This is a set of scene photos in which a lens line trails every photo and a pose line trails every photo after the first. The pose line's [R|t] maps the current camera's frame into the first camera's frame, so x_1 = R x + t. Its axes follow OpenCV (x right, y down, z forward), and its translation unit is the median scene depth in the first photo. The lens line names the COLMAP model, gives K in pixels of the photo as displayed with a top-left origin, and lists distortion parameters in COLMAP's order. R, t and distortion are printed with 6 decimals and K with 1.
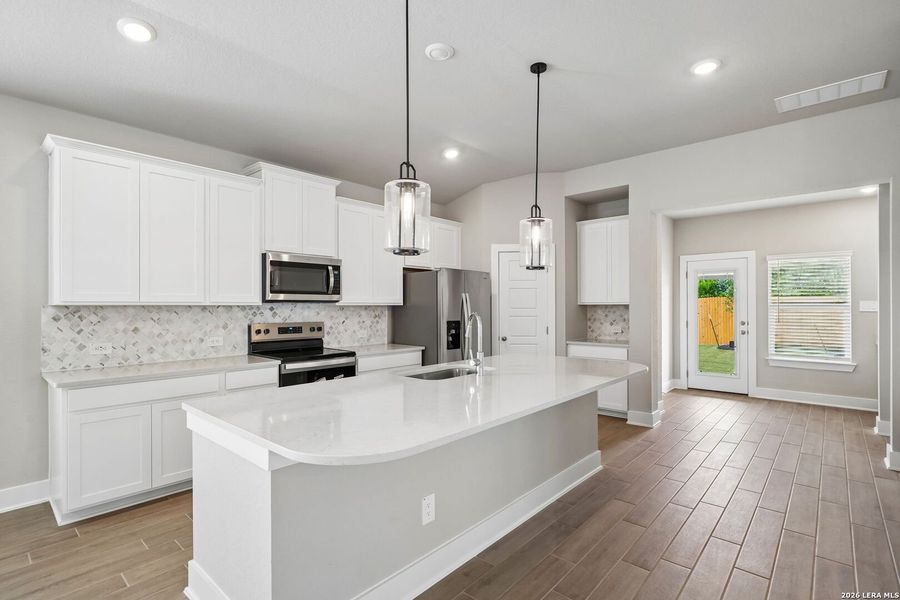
lens RADIAL K [[431.3, 0, 451.6], [0, 431.3, 303.5], [0, 0, 1]] dist [-0.006555, 0.002261]
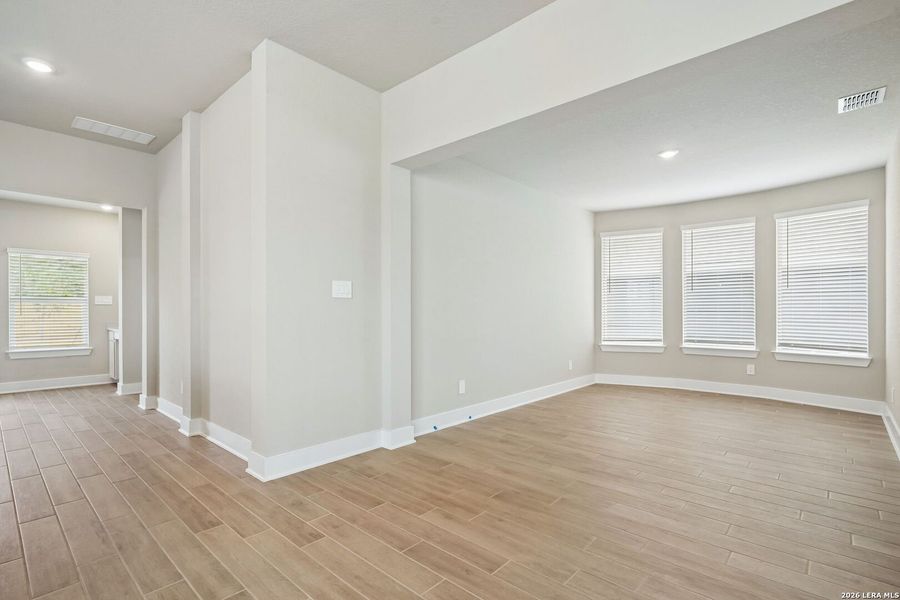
lens RADIAL K [[431.3, 0, 443.8], [0, 431.3, 310.4], [0, 0, 1]] dist [-0.006555, 0.002261]
pose [[0.019765, 0.001683, 0.999803, -0.338680], [-0.004830, 0.999987, -0.001588, 0.042853], [-0.999793, -0.004797, 0.019773, -0.025374]]
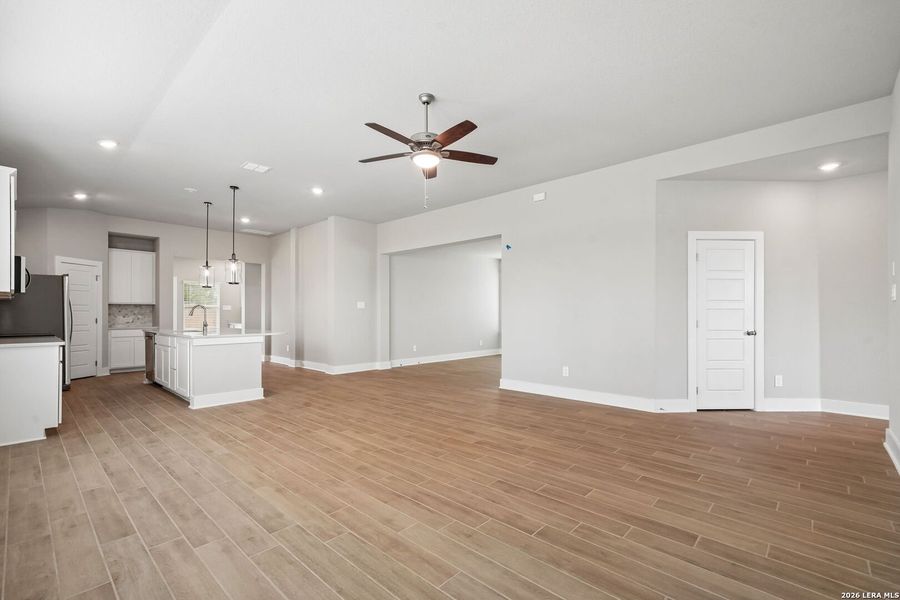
lens RADIAL K [[397.1, 0, 453.0], [0, 397.1, 311.3], [0, 0, 1]] dist [-0.000660, -0.001234]
pose [[0.010204, 0.009224, 0.999905, -1.453662], [-0.005292, 0.999944, -0.009170, 0.048055], [-0.999934, -0.005198, 0.010252, -0.283969]]
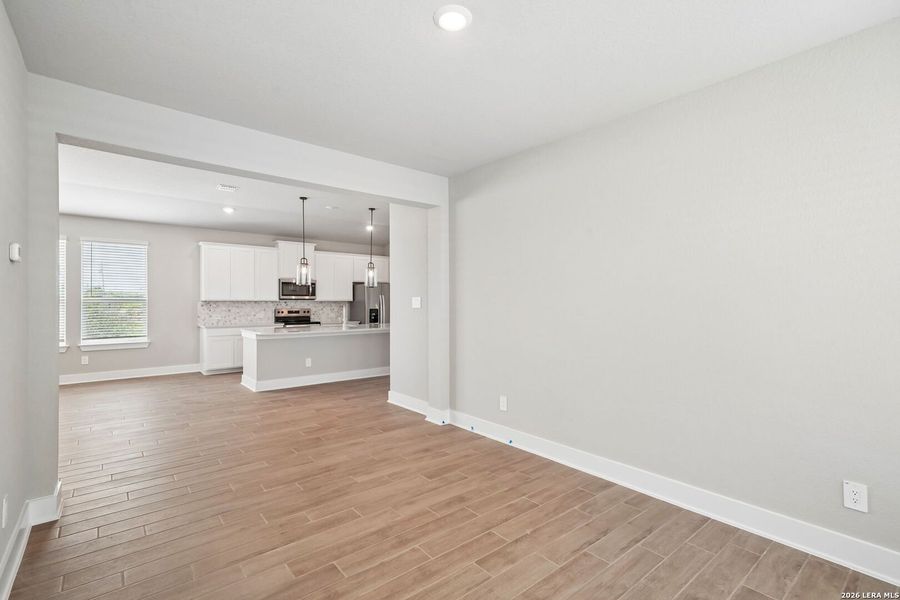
lens RADIAL K [[419.7, 0, 457.3], [0, 419.7, 299.5], [0, 0, 1]] dist [0.014310, 0.001991]
pose [[0.989161, 0.002688, -0.146813, 0.787961], [-0.002494, 0.999996, 0.001503, -0.008870], [0.146816, -0.001121, 0.989163, -1.035075]]
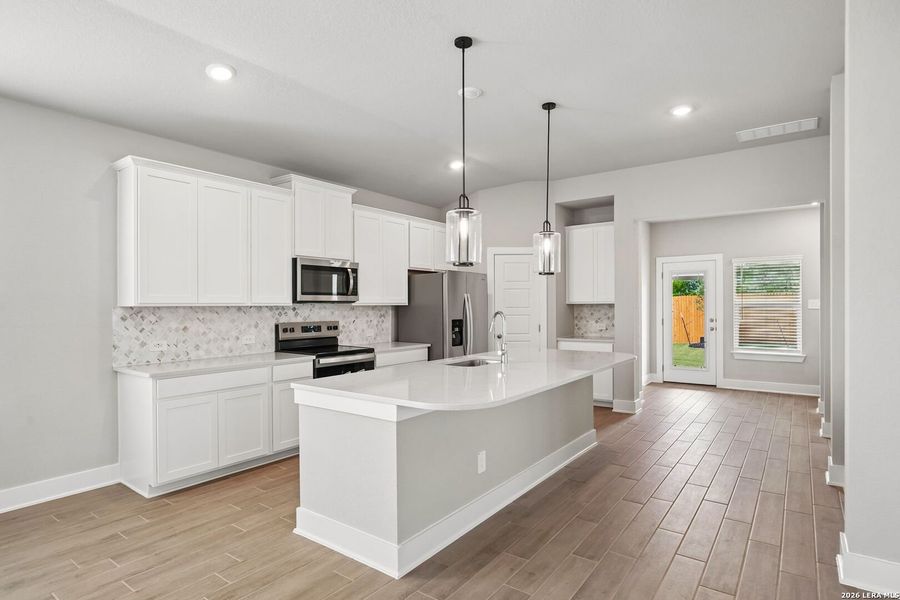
lens RADIAL K [[479.8, 0, 451.5], [0, 479.8, 305.4], [0, 0, 1]] dist [-0.014204, 0.001239]
pose [[0.995634, -0.003633, 0.093276, -0.140108], [0.003055, 0.999975, 0.006336, -0.002977], [-0.093297, -0.006024, 0.995620, -0.217076]]
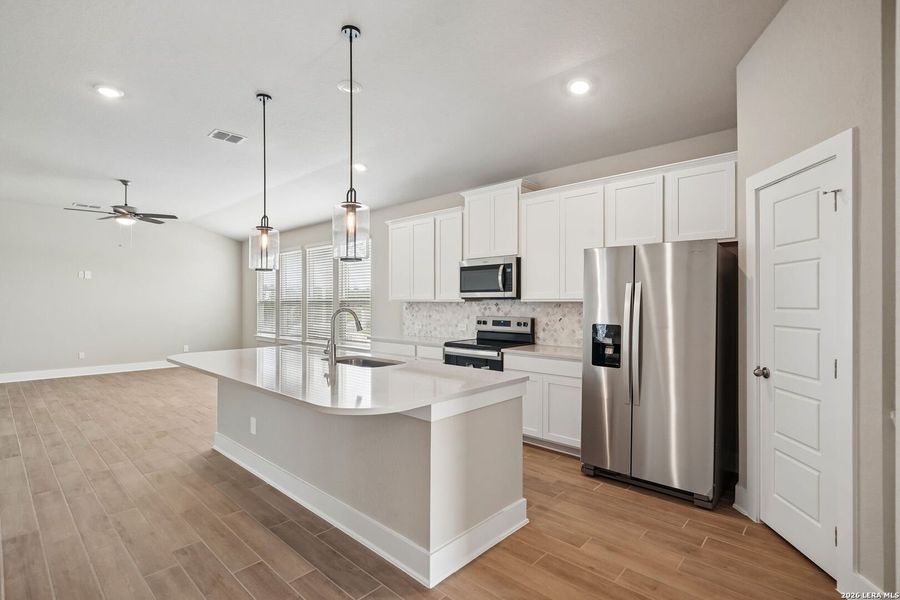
lens RADIAL K [[431.3, 0, 447.3], [0, 431.3, 302.2], [0, 0, 1]] dist [-0.006555, 0.002261]
pose [[-0.019684, 0.002043, -0.999804, 0.786712], [0.005183, 0.999985, 0.001942, 0.002554], [0.999793, -0.005144, -0.019694, 0.886443]]
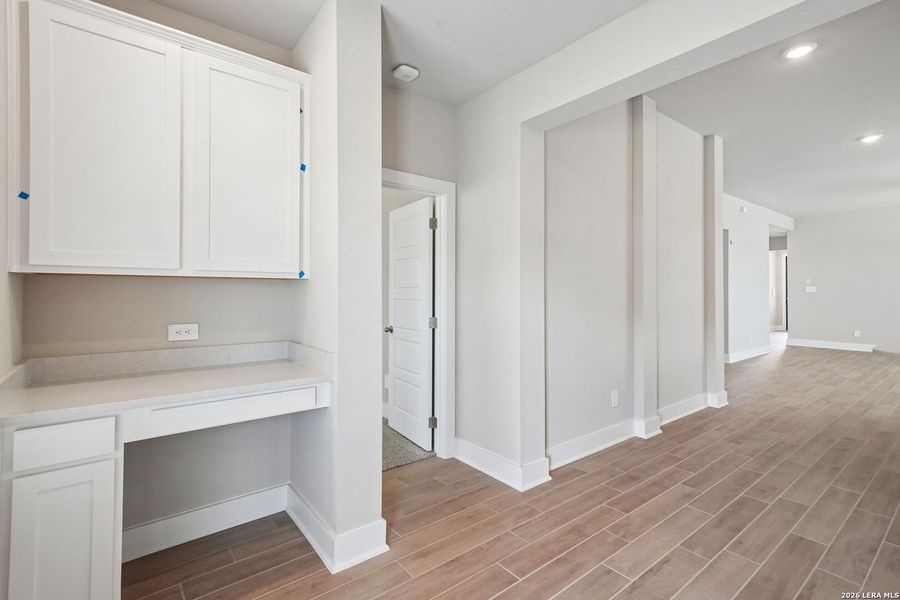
lens RADIAL K [[419.1, 0, 447.7], [0, 419.1, 284.3], [0, 0, 1]] dist [0.004362, 0.000726]
pose [[-0.983655, 0.002261, 0.180049, 0.902280], [-0.001458, 0.999788, -0.020519, 0.021253], [-0.180058, -0.020446, -0.983444, 1.553078]]
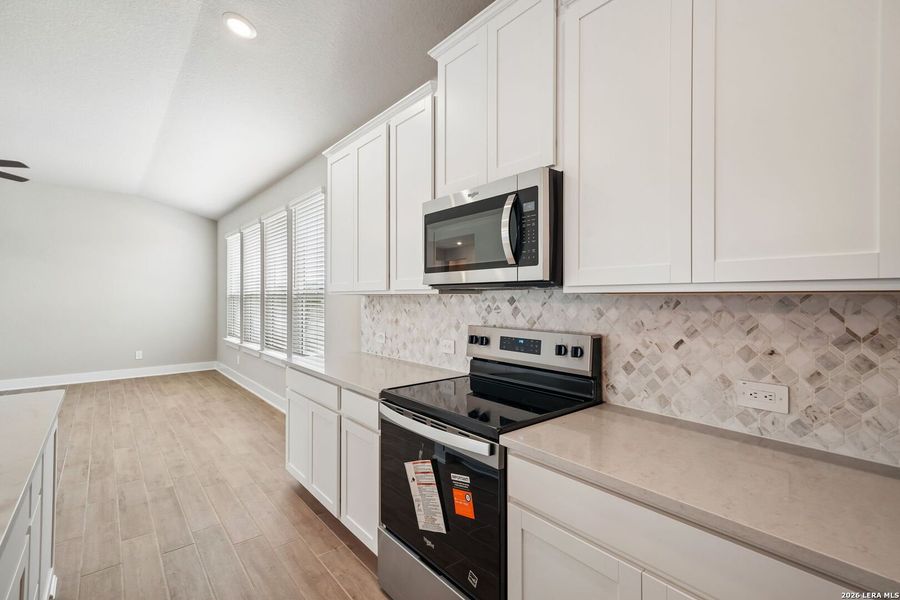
lens RADIAL K [[419.7, 0, 447.2], [0, 419.7, 295.5], [0, 0, 1]] dist [0.014310, 0.001991]
pose [[-0.156696, 0.001038, -0.987646, 0.109464], [0.007448, 0.999972, -0.000131, 0.005389], [0.987619, -0.007376, -0.156700, 1.002914]]
